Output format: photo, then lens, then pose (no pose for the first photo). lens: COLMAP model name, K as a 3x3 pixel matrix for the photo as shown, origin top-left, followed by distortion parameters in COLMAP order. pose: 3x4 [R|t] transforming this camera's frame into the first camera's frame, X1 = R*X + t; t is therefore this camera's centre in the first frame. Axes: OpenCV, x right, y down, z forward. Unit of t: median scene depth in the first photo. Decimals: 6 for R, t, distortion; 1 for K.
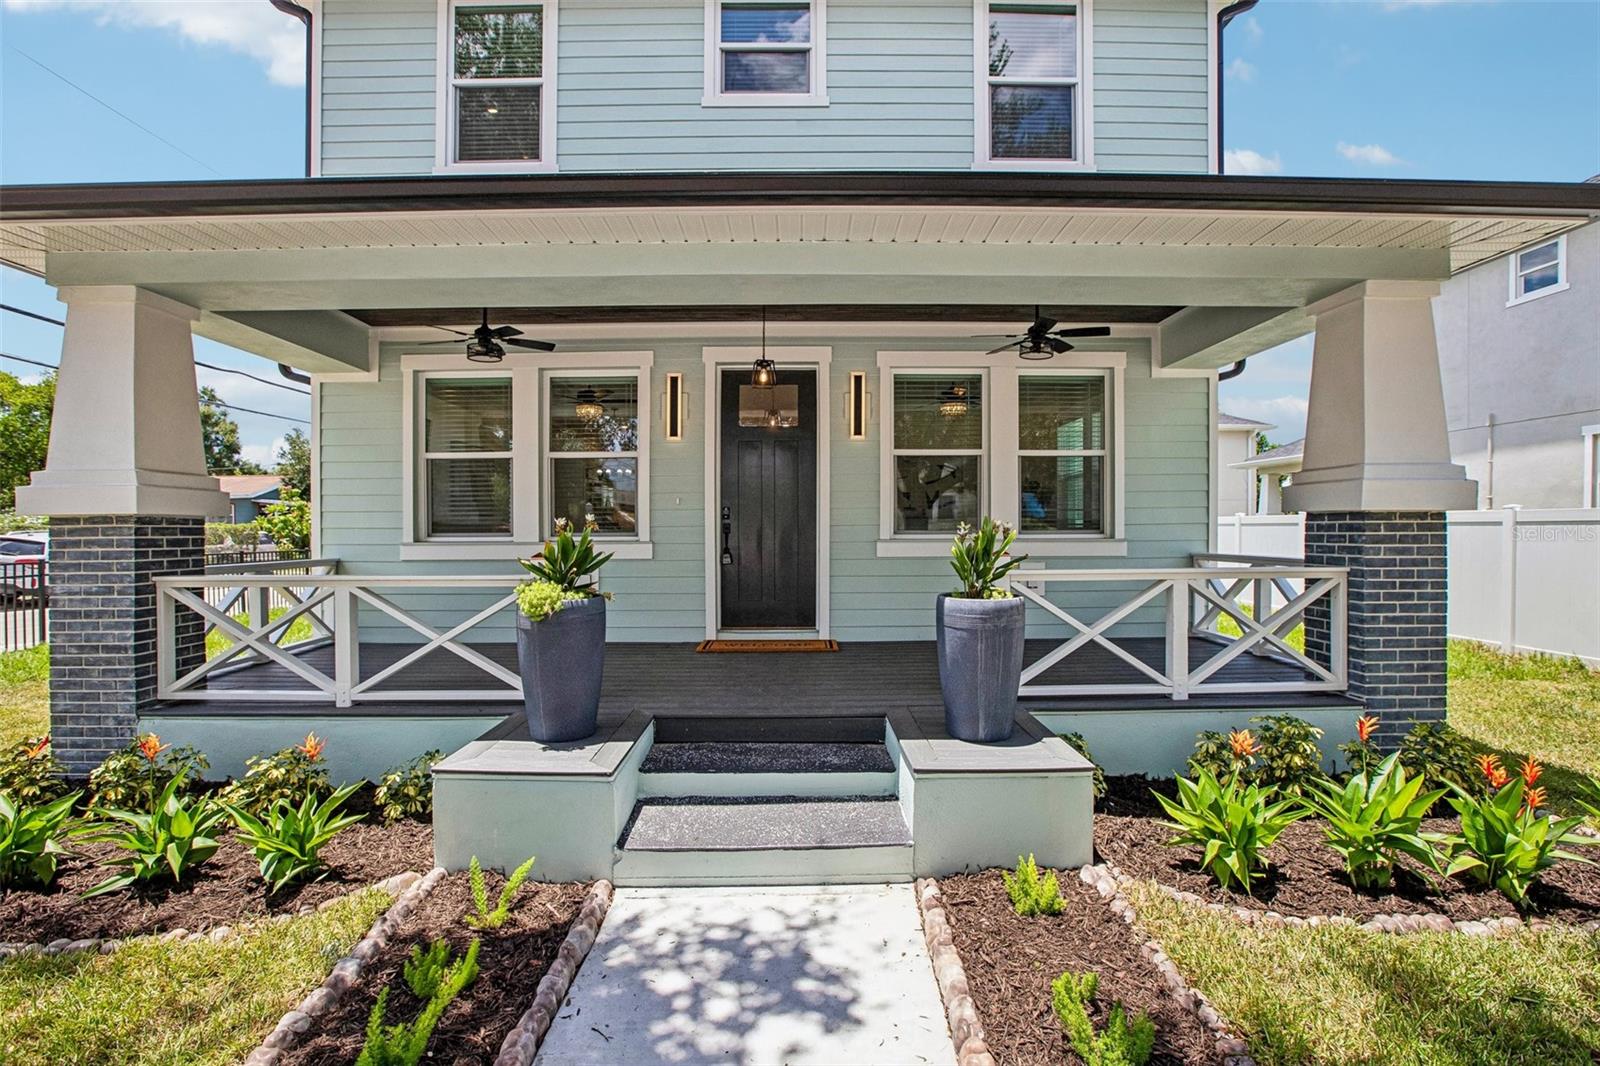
lens RADIAL K [[907.7, 0, 800.0], [0, 907.7, 533.0], [0, 0, 1]] dist [0.000075, 0.000259]
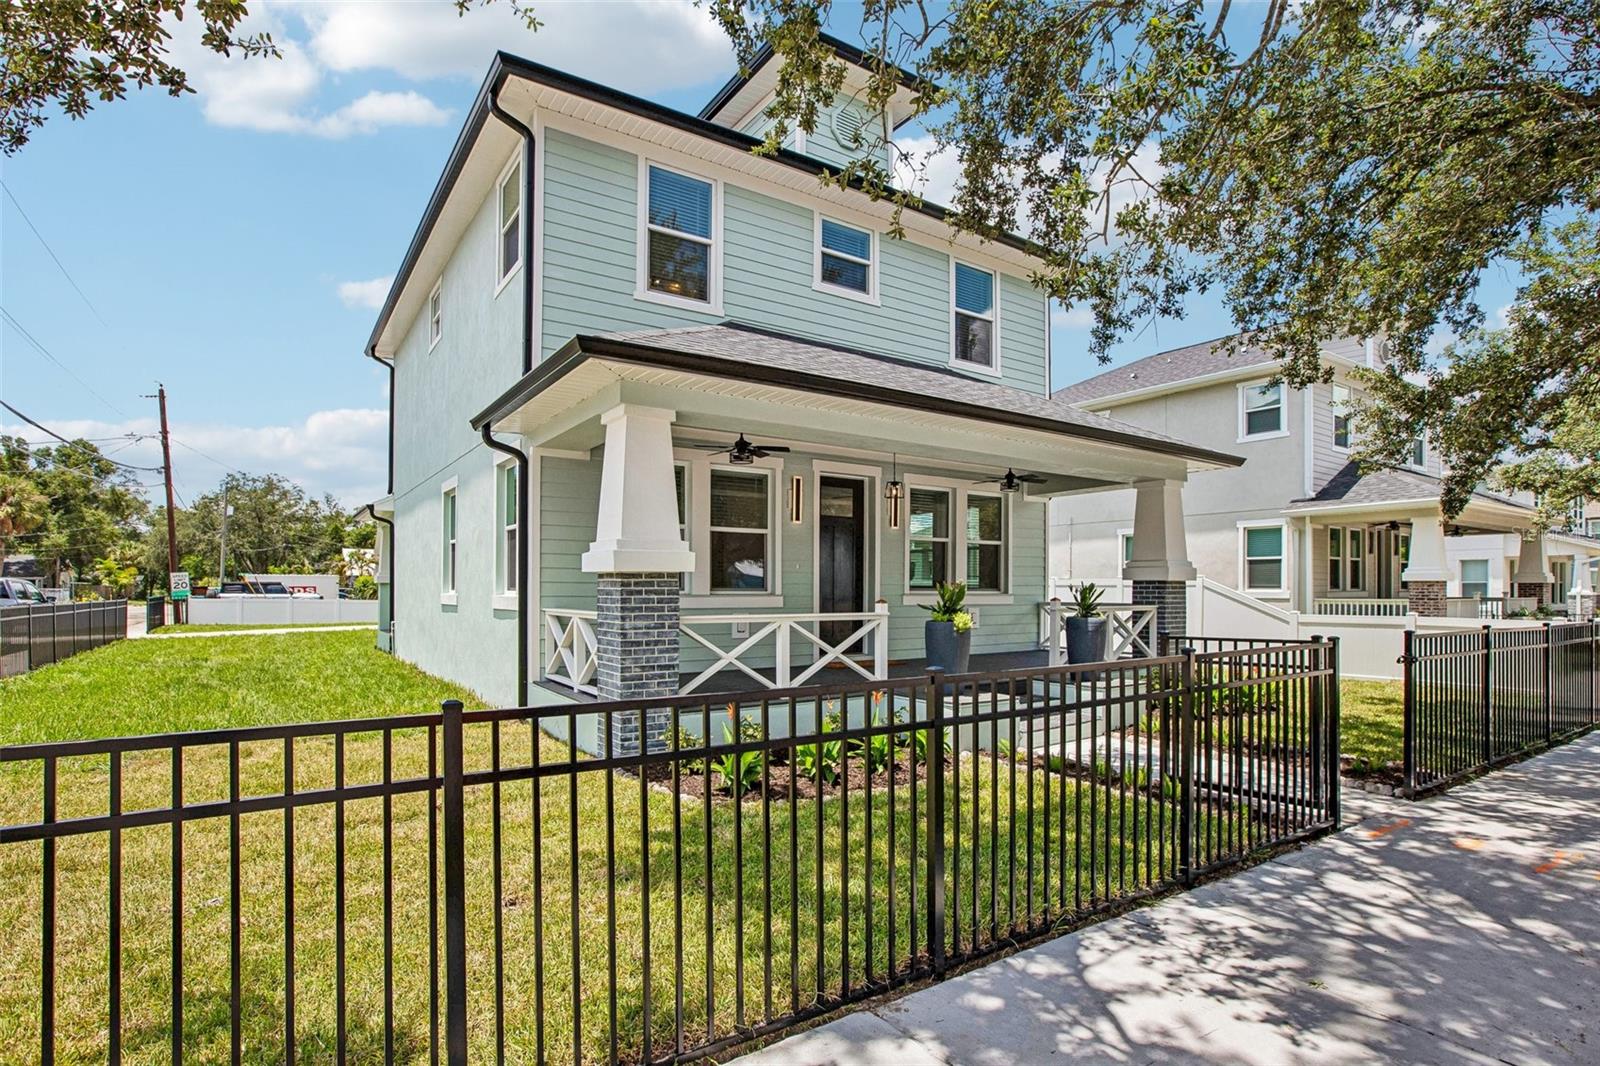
lens RADIAL K [[815.8, 0, 800.0], [0, 815.8, 533.0], [0, 0, 1]] dist [-0.000247, 0.000358]
pose [[0.838443, 0.044502, 0.543169, -1.246581], [-0.006326, 0.997388, -0.071950, 0.009151], [-0.544952, 0.056890, 0.836535, -0.183829]]
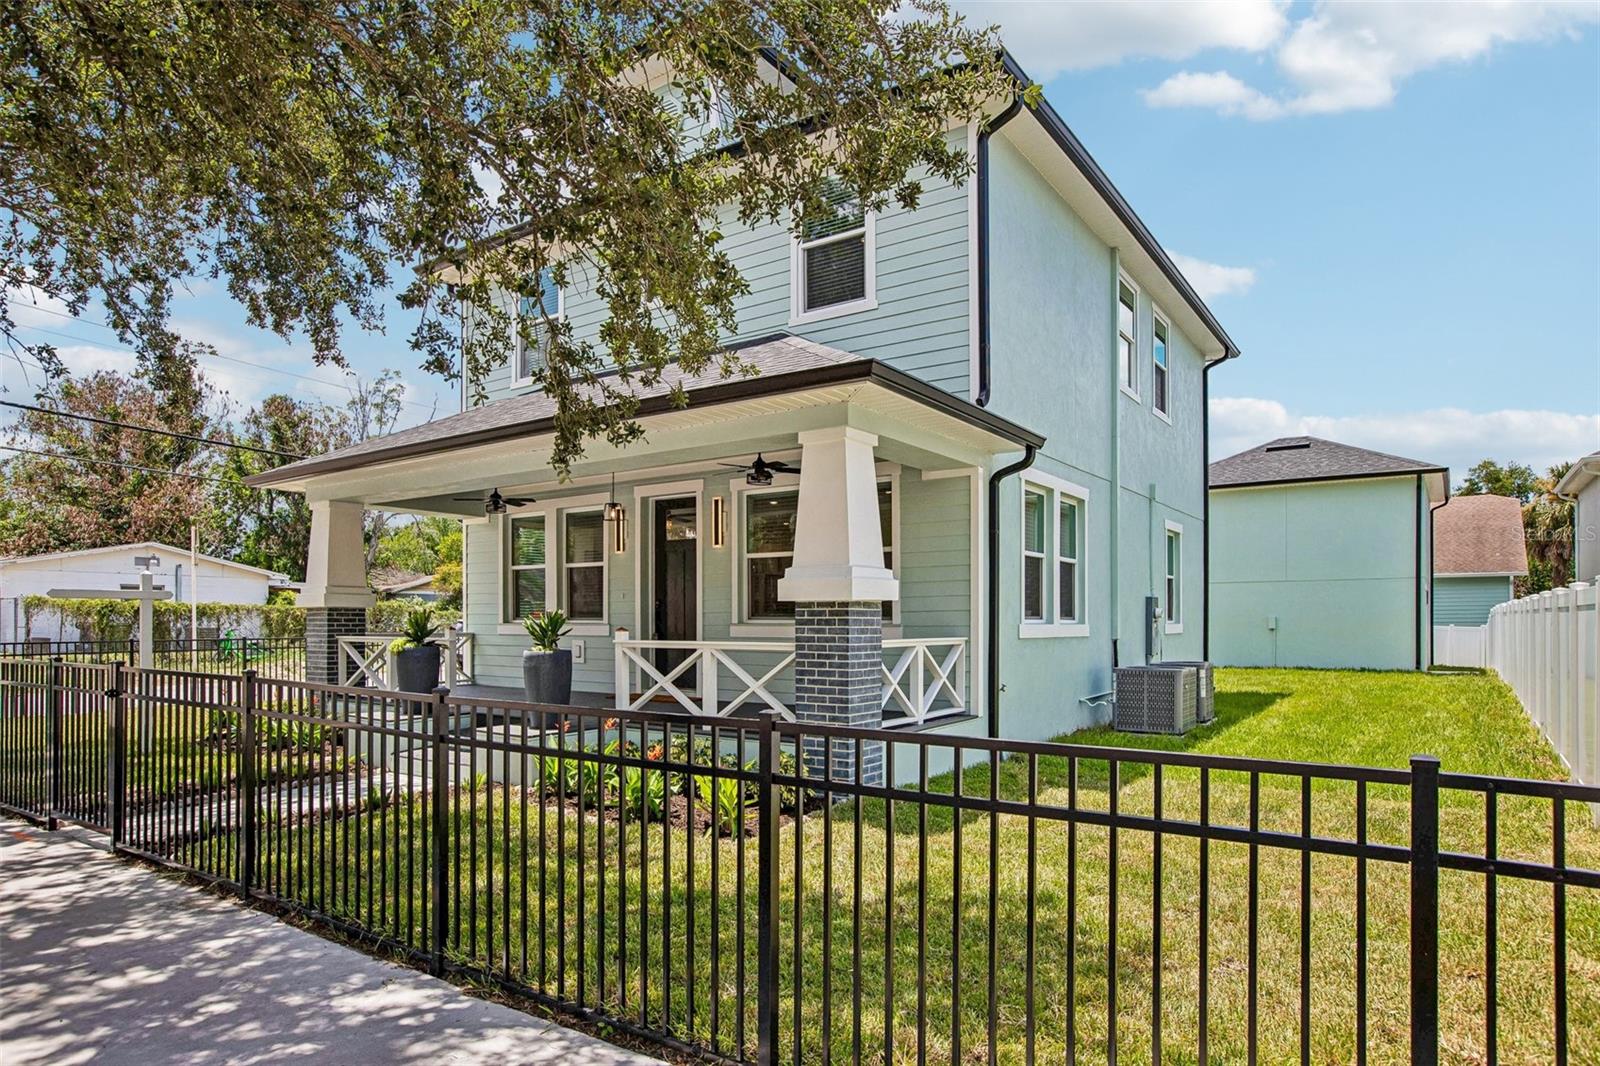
lens RADIAL K [[920.2, 0, 800.5], [0, 920.2, 610.3], [0, 0, 1]] dist [-0.000691, 0.000142]
pose [[0.814081, -0.000724, -0.580751, 1.432975], [-0.002331, 0.999987, -0.004514, -0.004650], [0.580747, 0.005029, 0.814069, -0.128501]]
